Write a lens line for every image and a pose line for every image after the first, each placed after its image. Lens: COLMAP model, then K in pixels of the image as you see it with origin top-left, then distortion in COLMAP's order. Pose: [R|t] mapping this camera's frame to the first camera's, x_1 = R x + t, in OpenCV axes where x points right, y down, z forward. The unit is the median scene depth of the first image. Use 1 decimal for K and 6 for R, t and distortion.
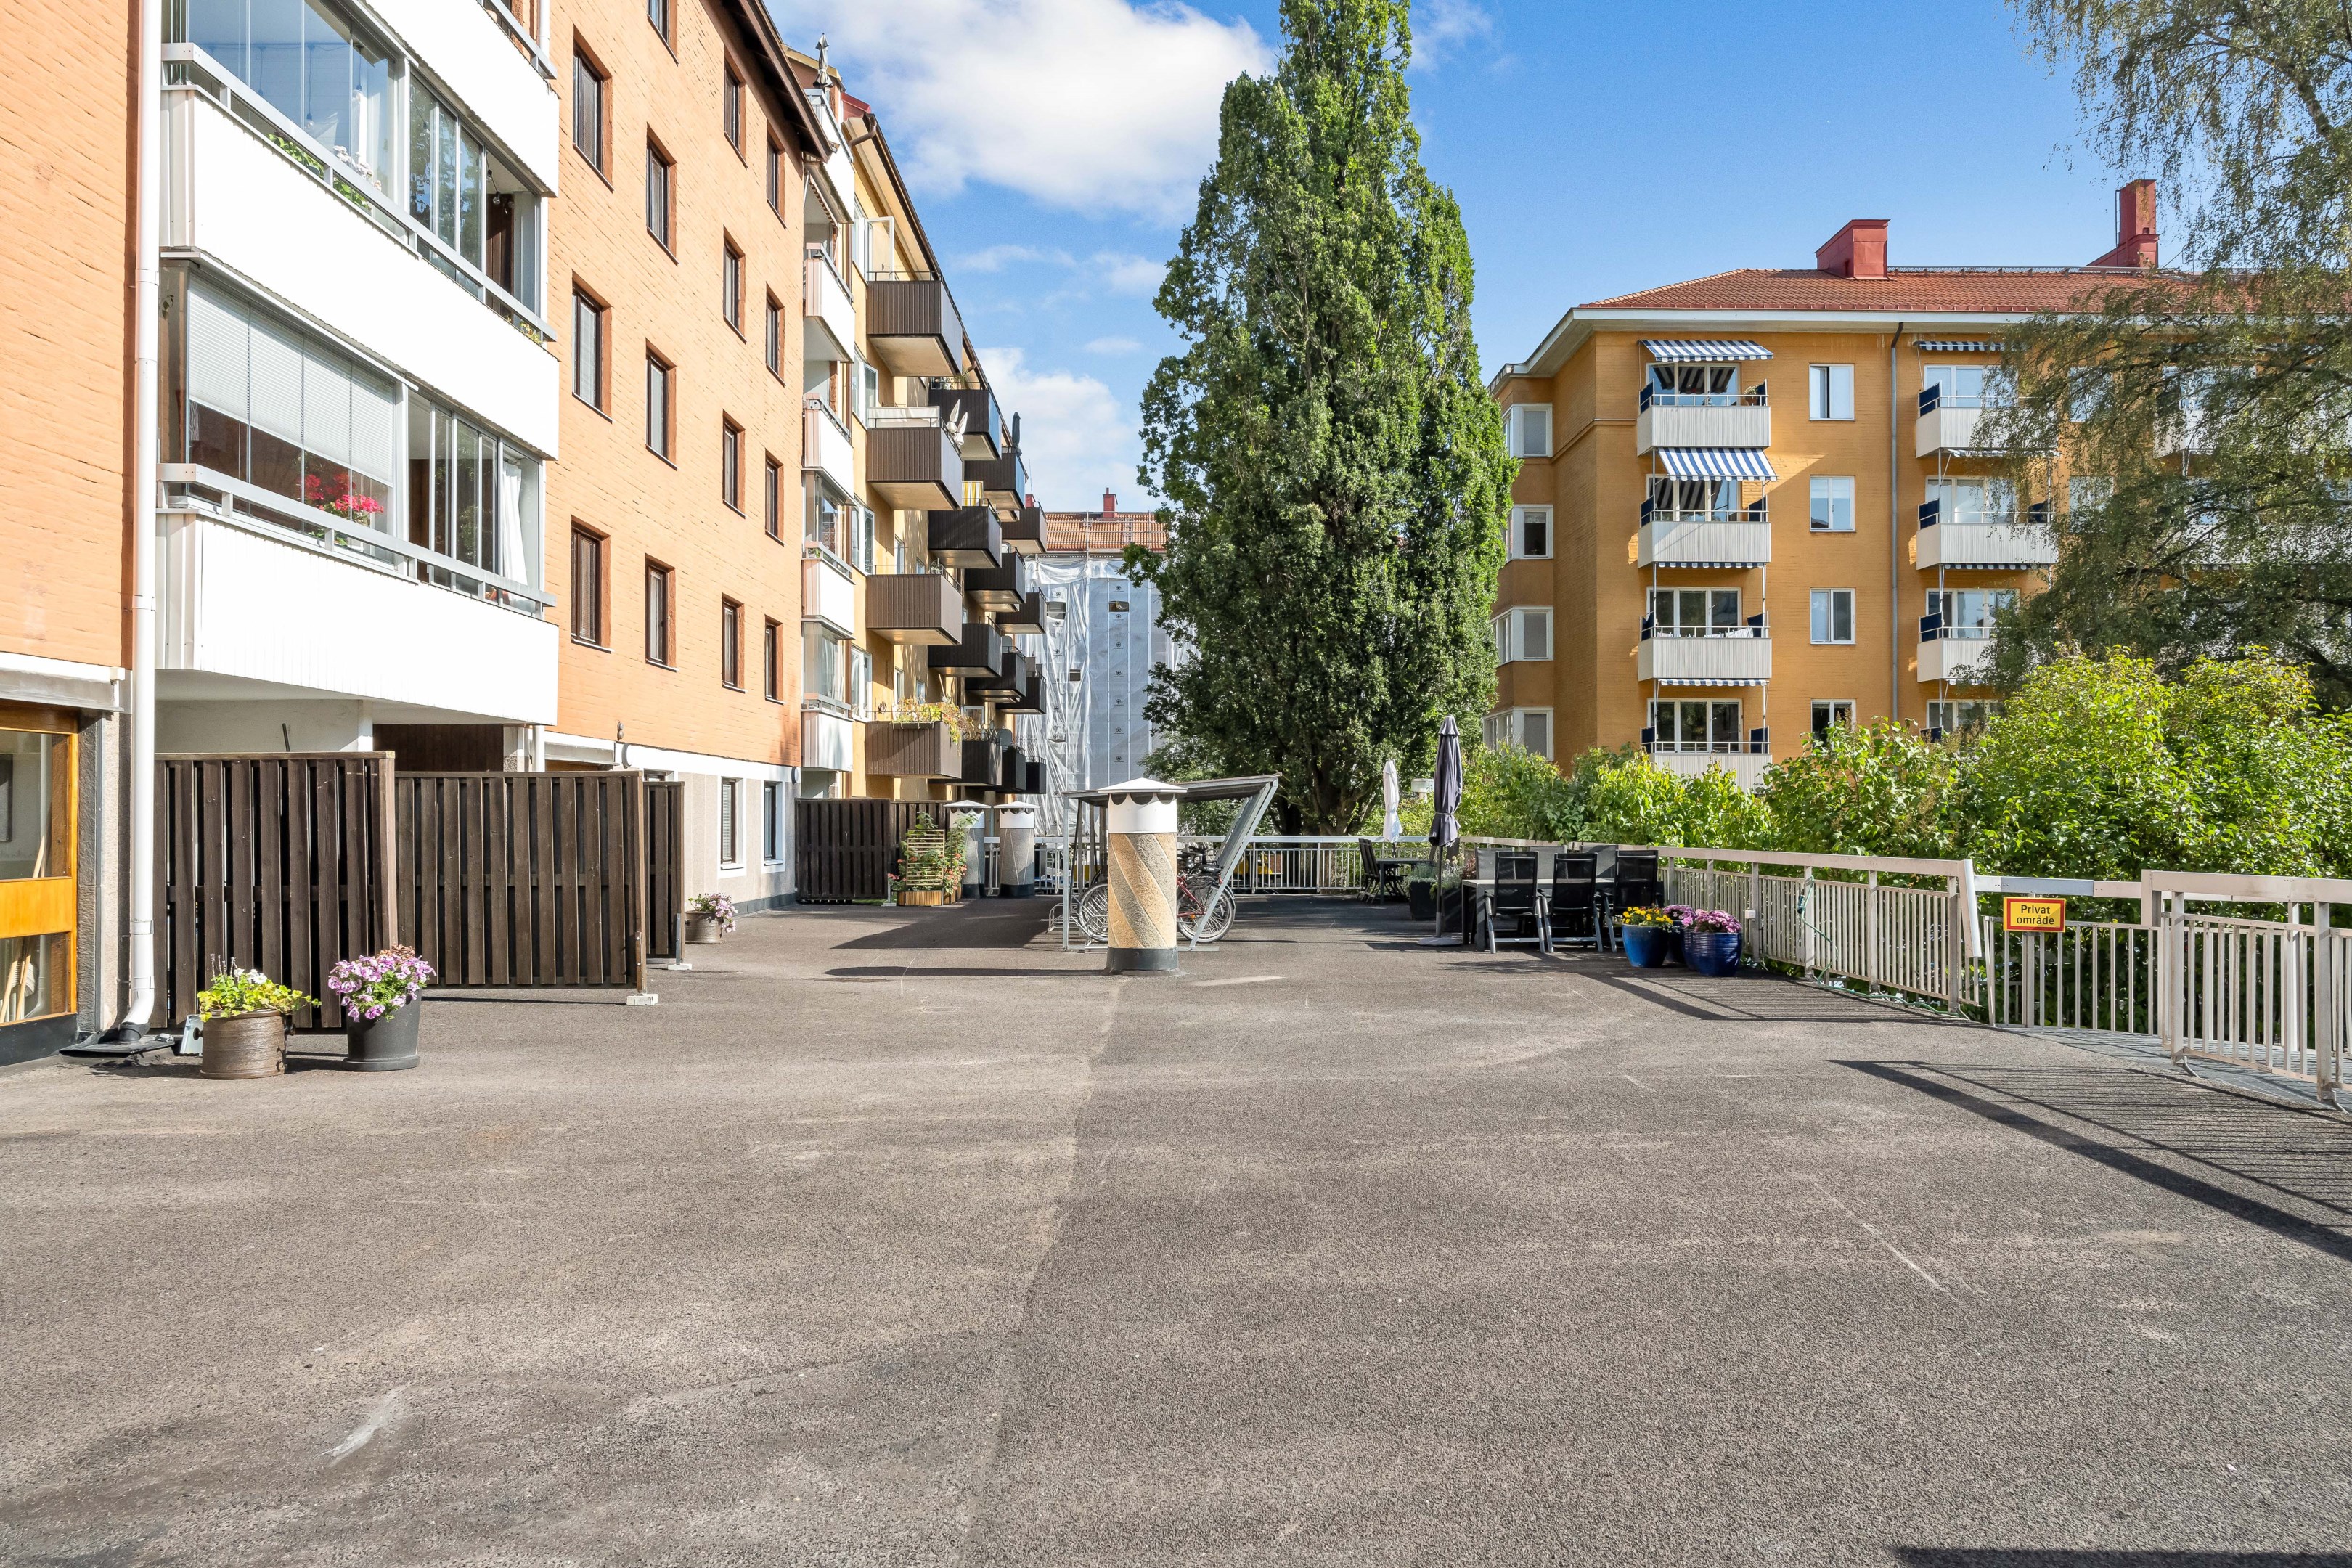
lens RADIAL K [[1582.5, 0, 1178.3], [0, 1582.5, 826.8], [0, 0, 1]] dist [-0.003905, -0.003399]
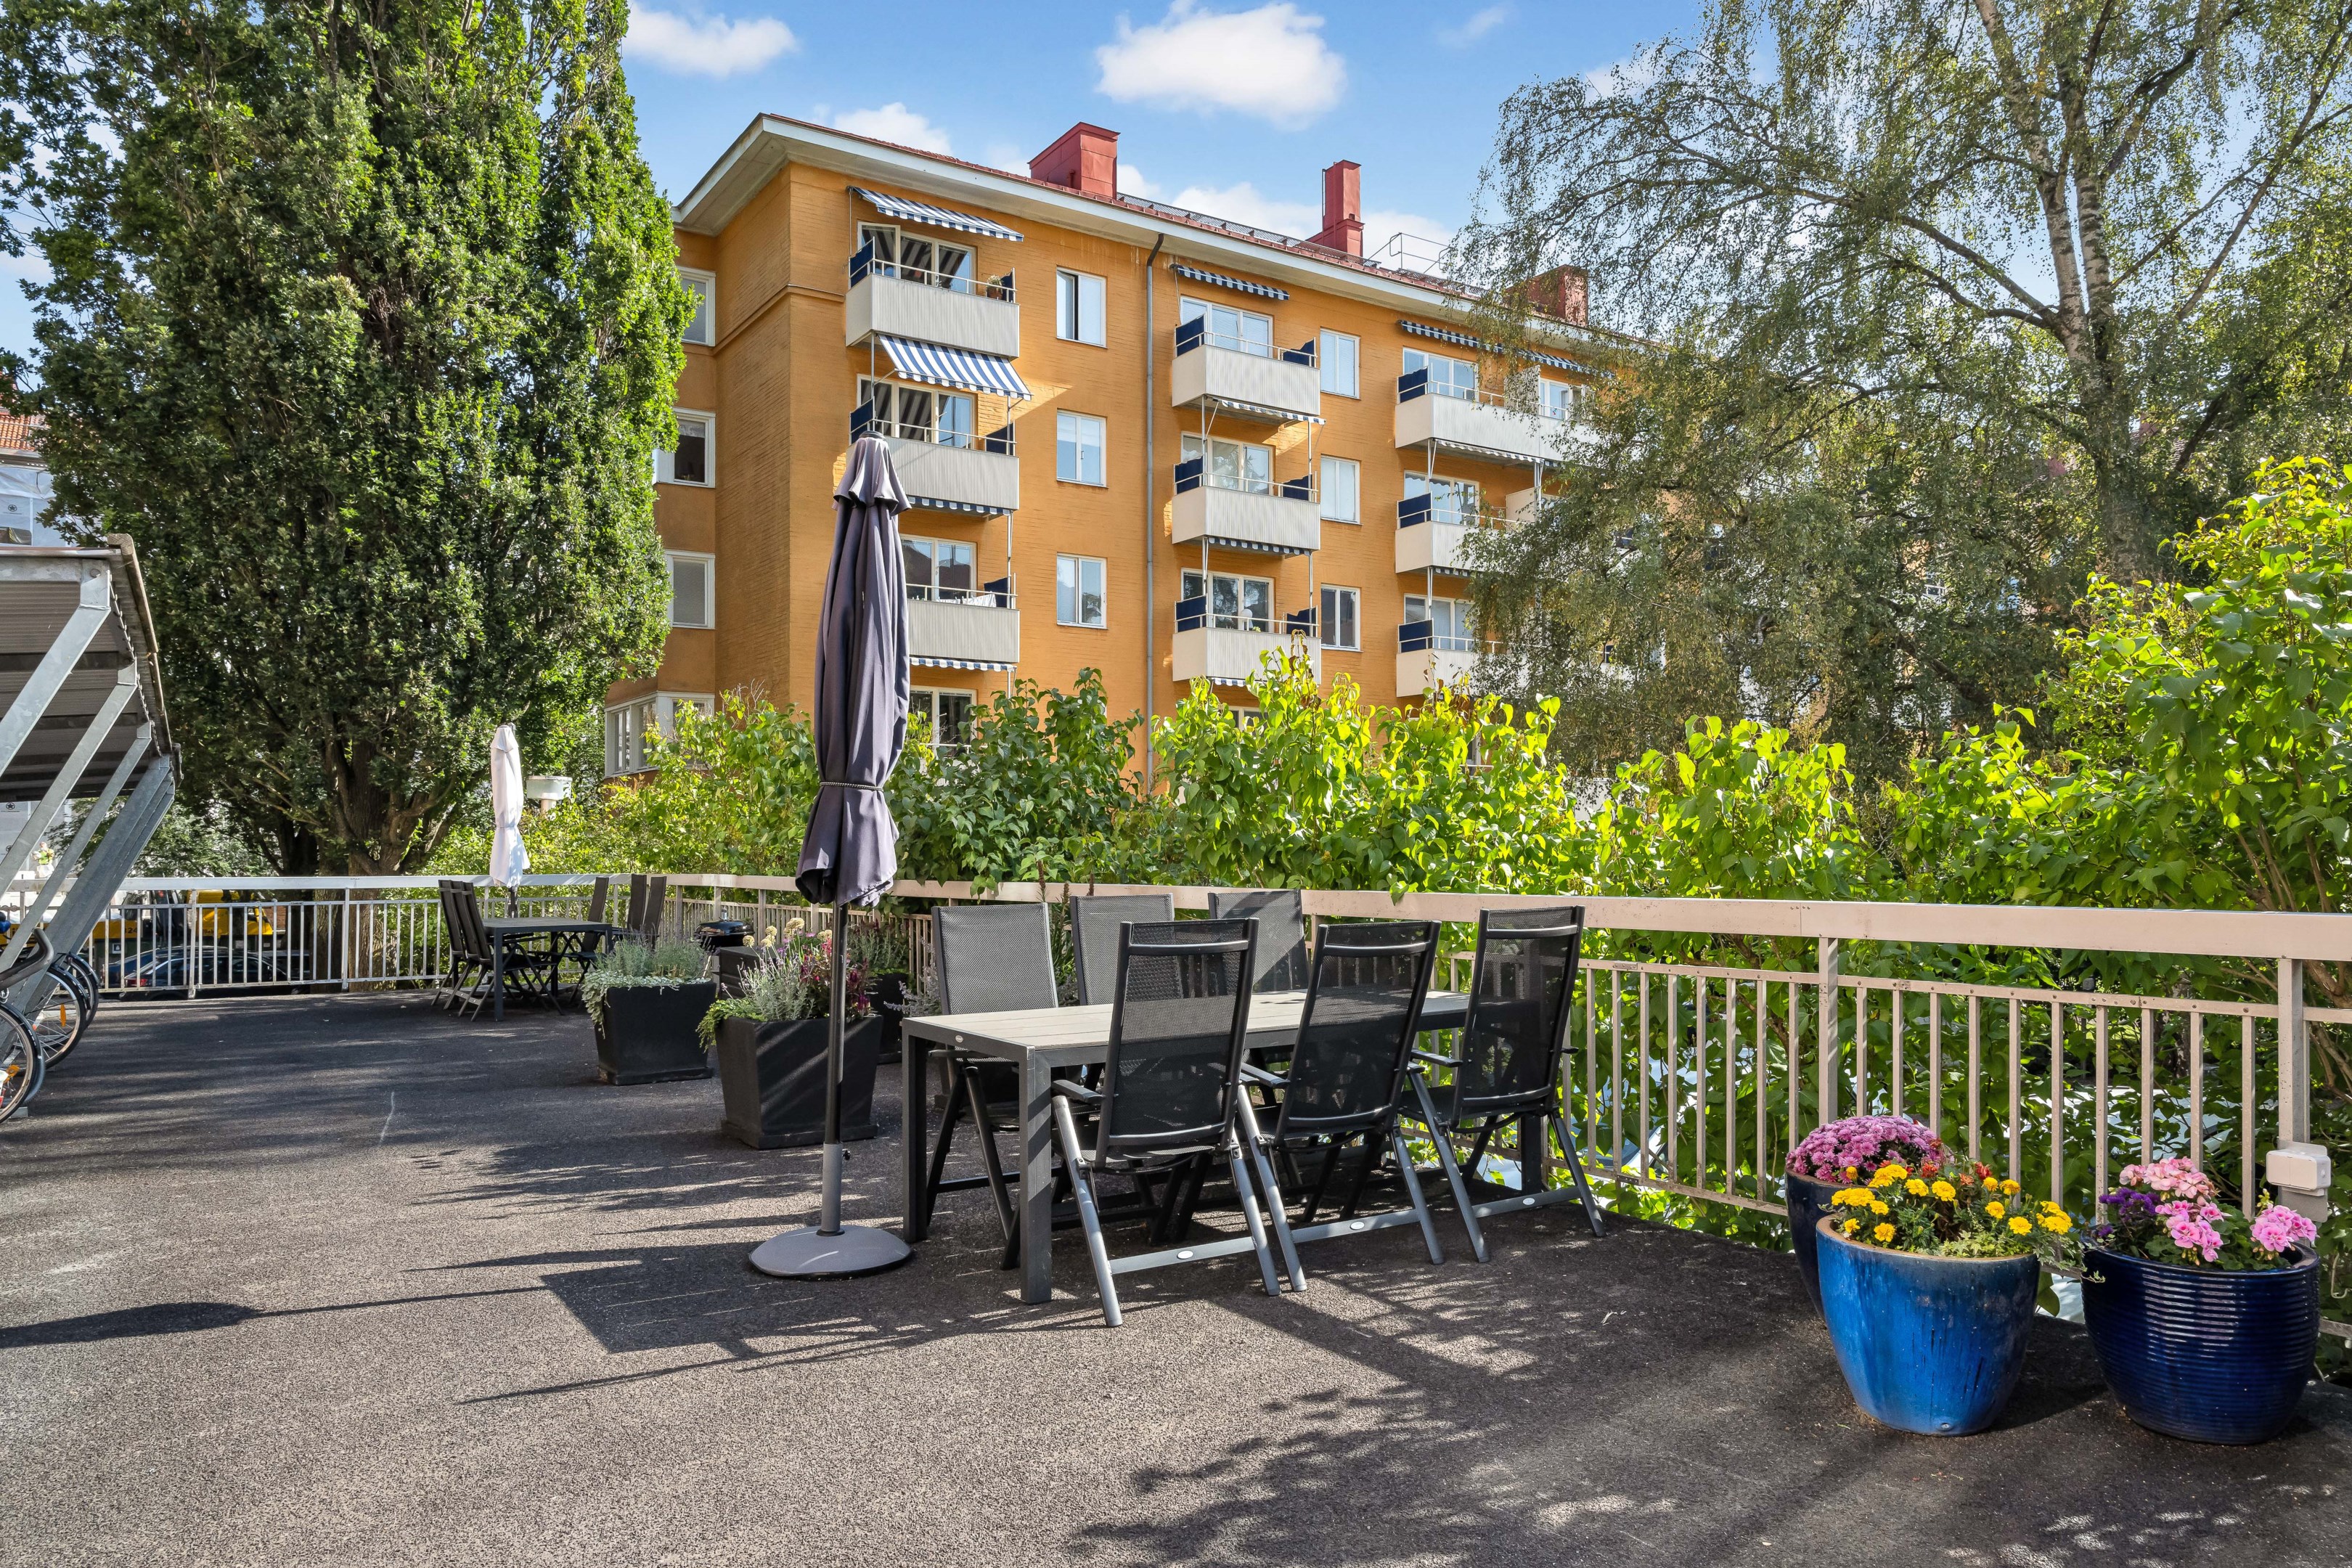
lens RADIAL K [[1582.5, 0, 1178.3], [0, 1582.5, 826.8], [0, 0, 1]] dist [-0.003905, -0.003399]
pose [[0.840286, 0.007446, 0.542093, 0.032949], [0.005819, 0.999724, -0.022753, 0.002753], [-0.542113, 0.022274, 0.840010, 0.372692]]
